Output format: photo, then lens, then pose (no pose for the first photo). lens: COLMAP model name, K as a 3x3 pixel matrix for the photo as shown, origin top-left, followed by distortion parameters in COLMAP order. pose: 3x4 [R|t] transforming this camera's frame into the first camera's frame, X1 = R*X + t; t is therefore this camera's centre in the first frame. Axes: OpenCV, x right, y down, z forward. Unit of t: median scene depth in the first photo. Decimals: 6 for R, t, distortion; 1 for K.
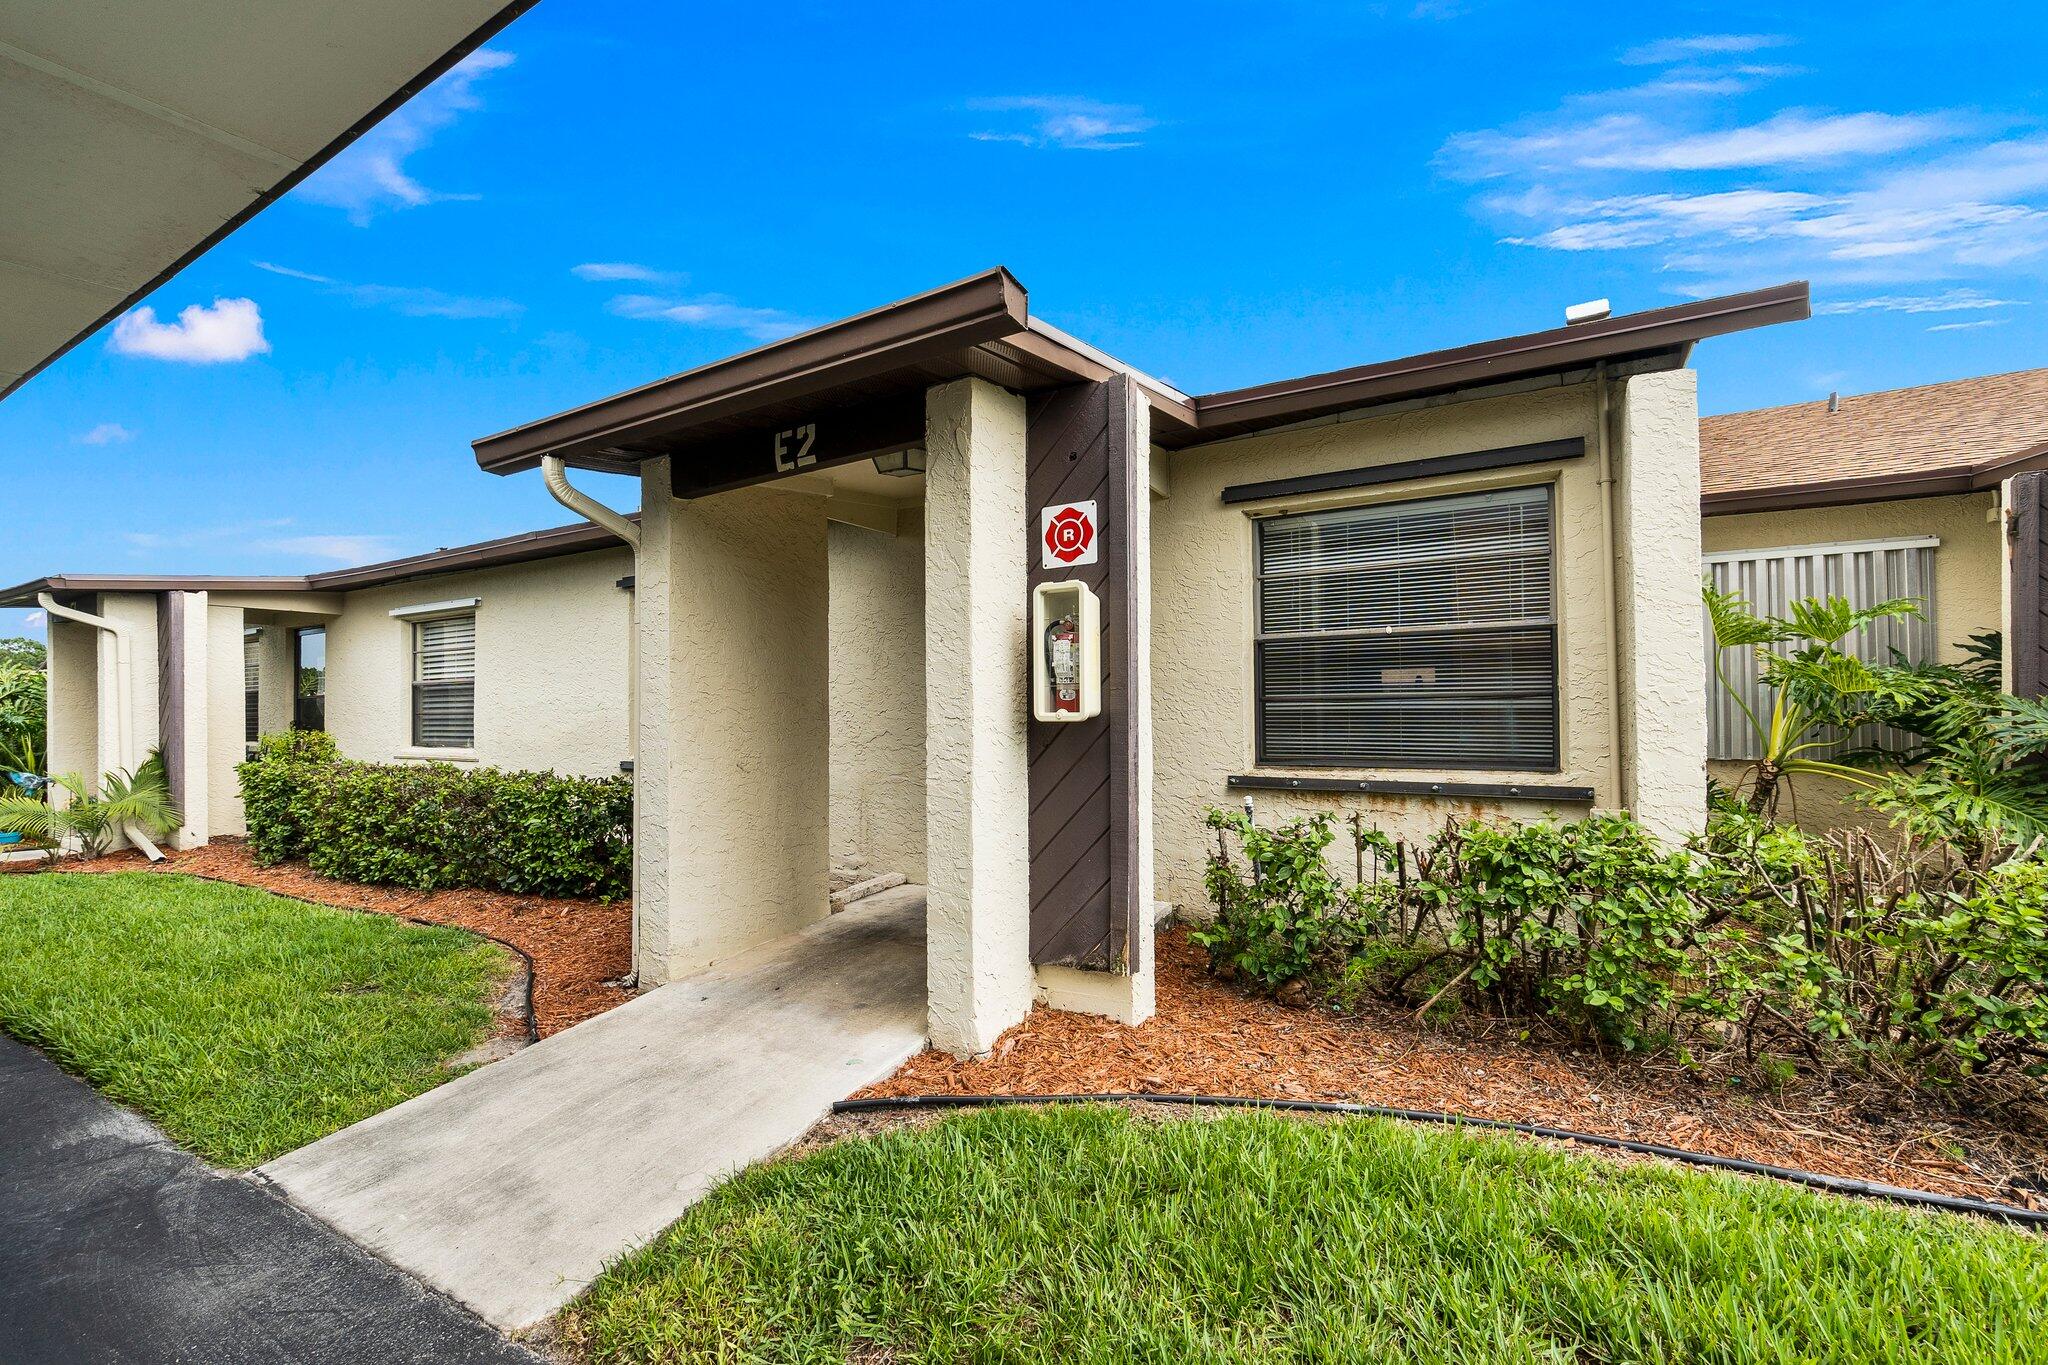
lens RADIAL K [[882.4, 0, 1008.4], [0, 882.4, 673.6], [0, 0, 1]] dist [-0.002356, 0.000248]
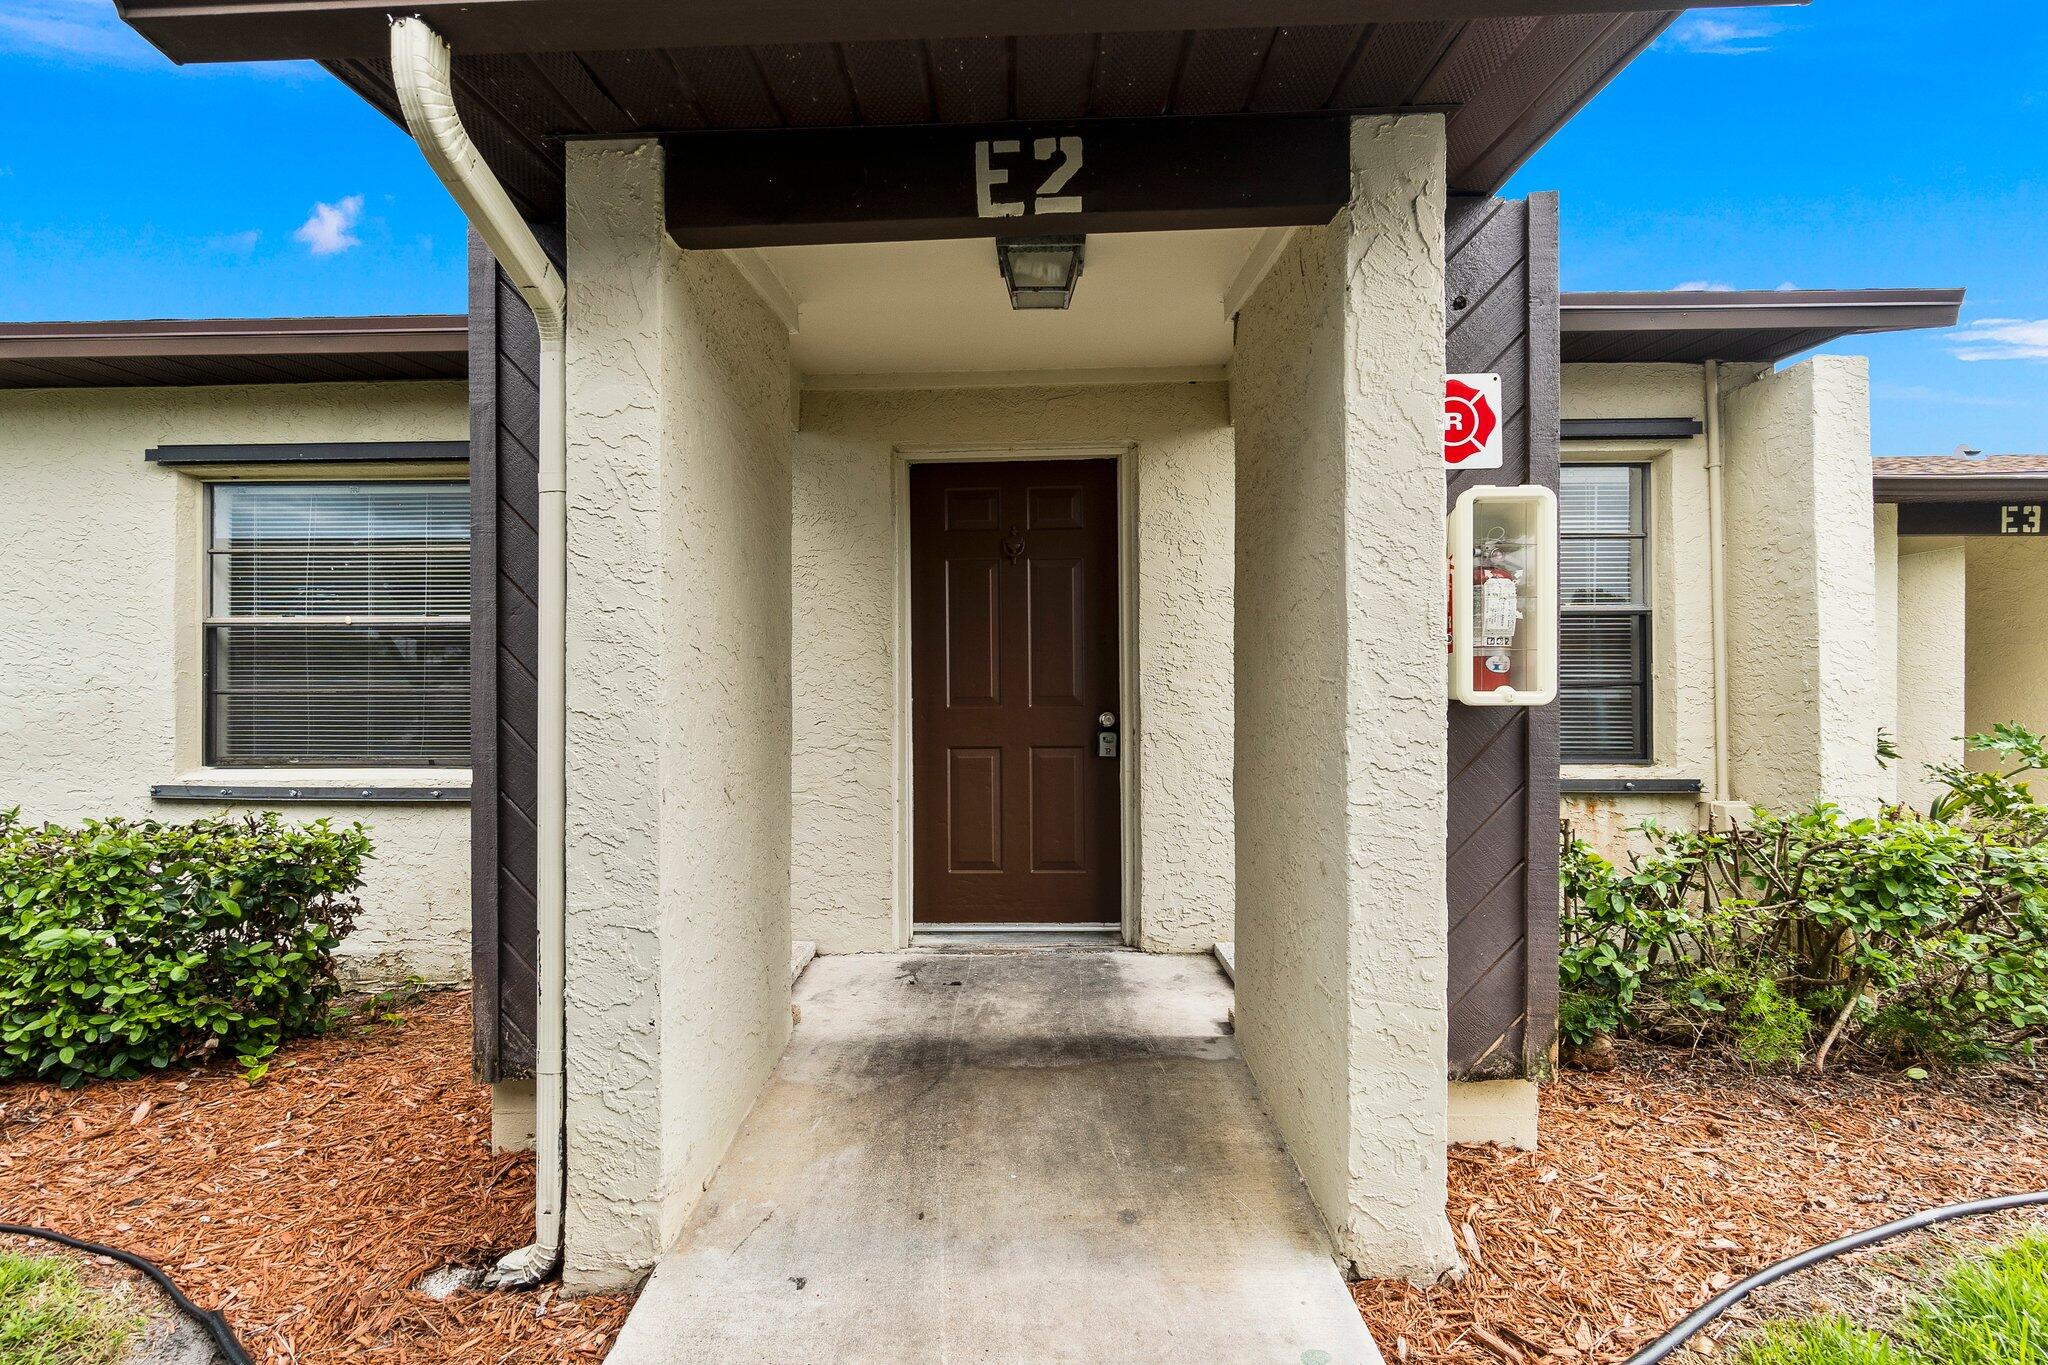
lens RADIAL K [[888.9, 0, 1010.8], [0, 888.9, 685.5], [0, 0, 1]] dist [-0.003240, -0.000003]
pose [[0.869697, 0.018795, 0.493228, -0.491081], [-0.026669, 0.999604, 0.008934, 0.037861], [-0.492865, -0.020923, 0.869854, 0.533301]]
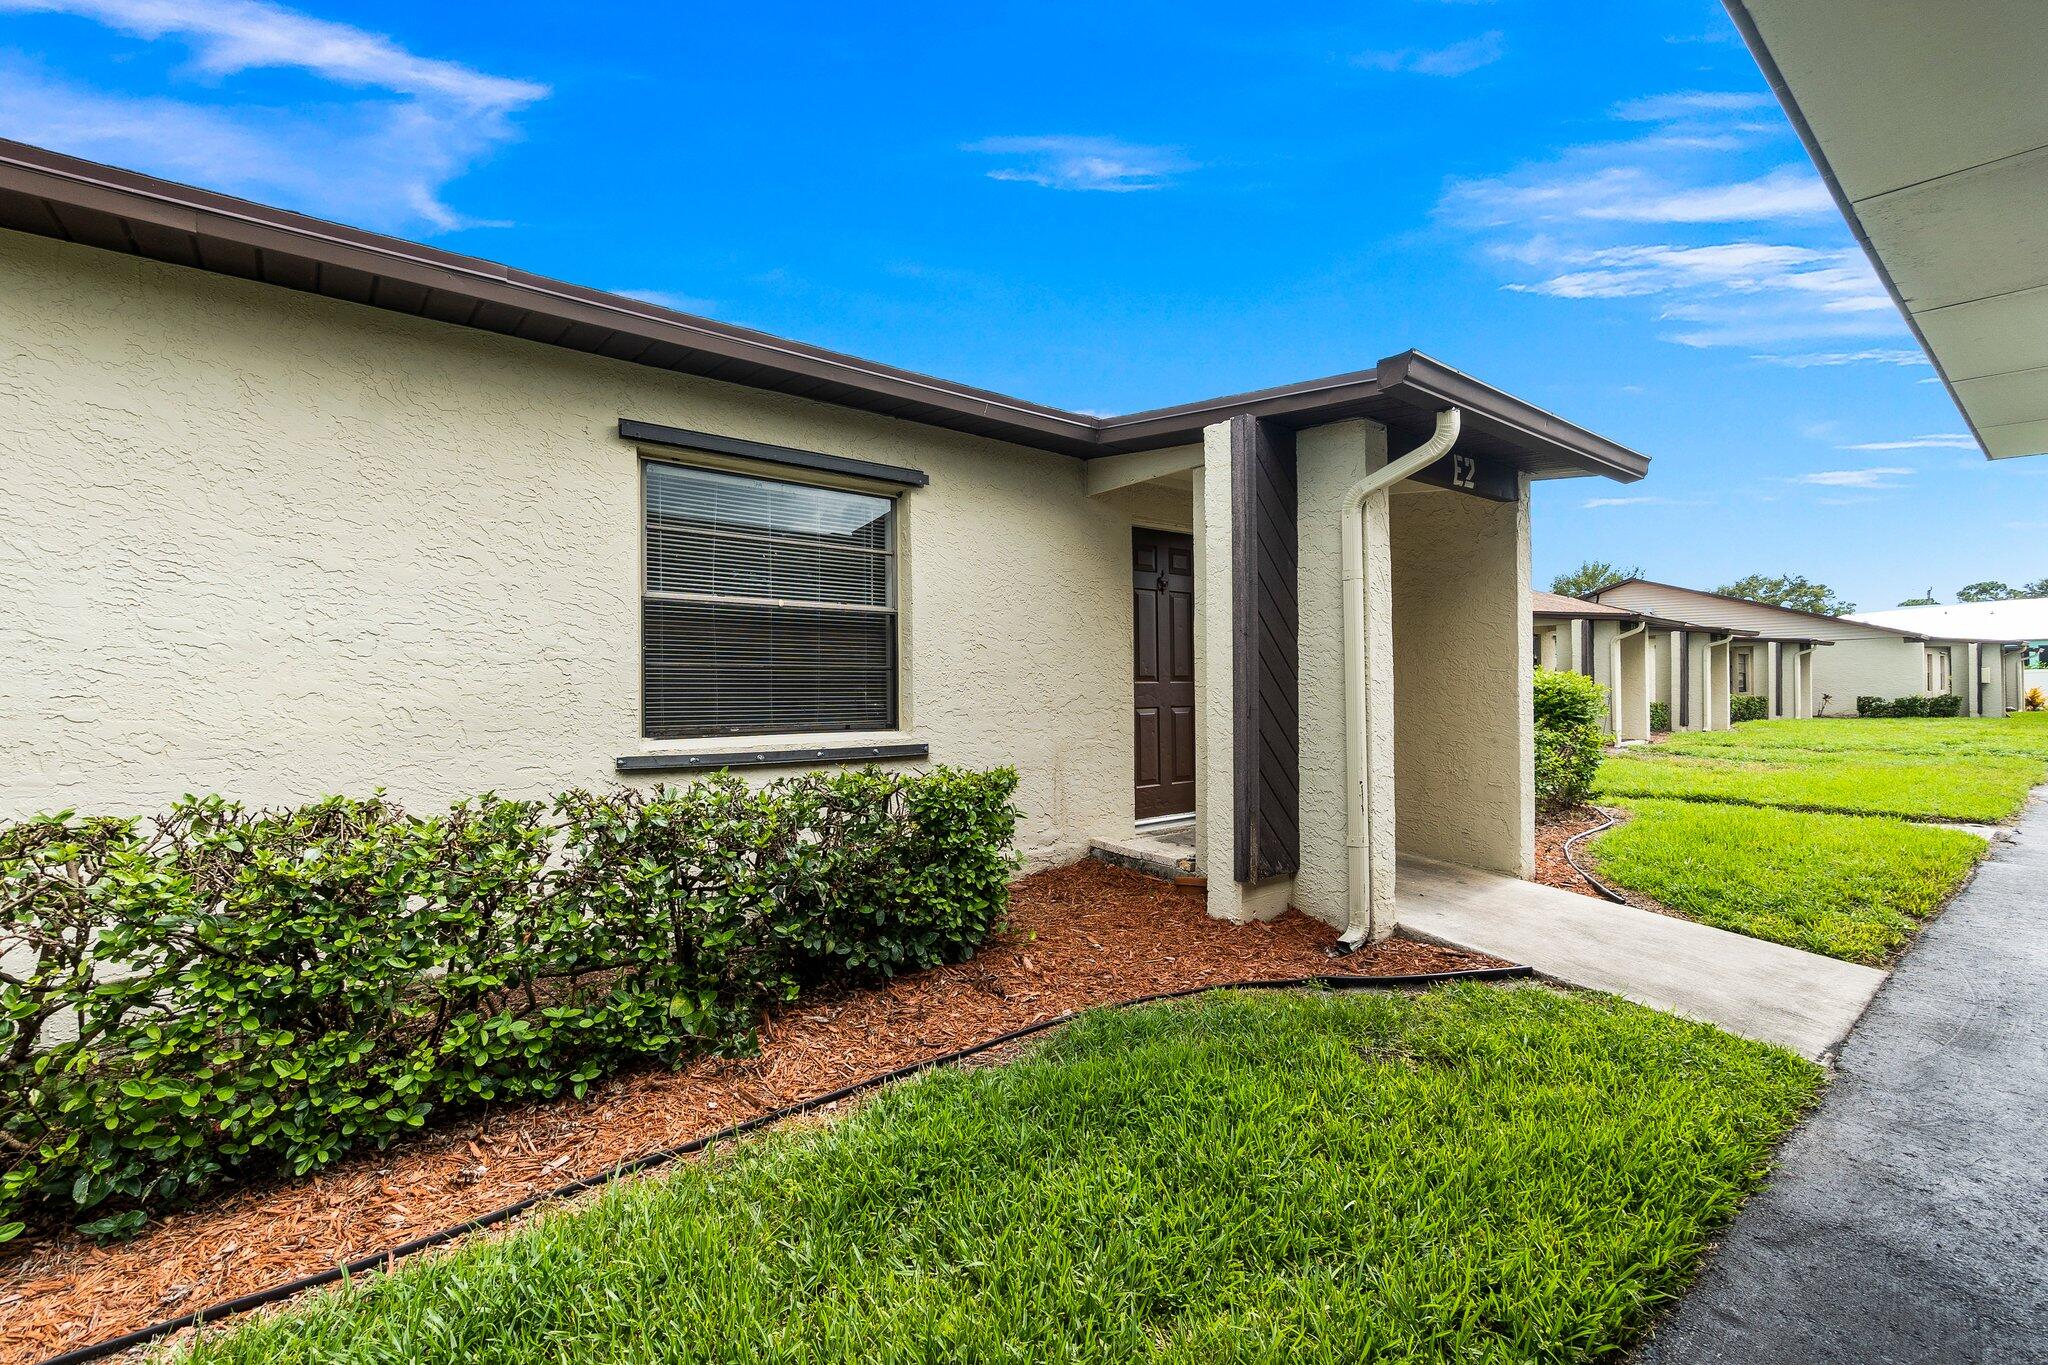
lens RADIAL K [[882.4, 0, 1008.4], [0, 882.4, 673.6], [0, 0, 1]] dist [-0.002356, 0.000248]
pose [[0.343138, 0.024731, 0.938959, -1.682138], [-0.038228, 0.999193, -0.012348, 0.088514], [-0.938507, -0.031657, 0.343806, 1.155209]]
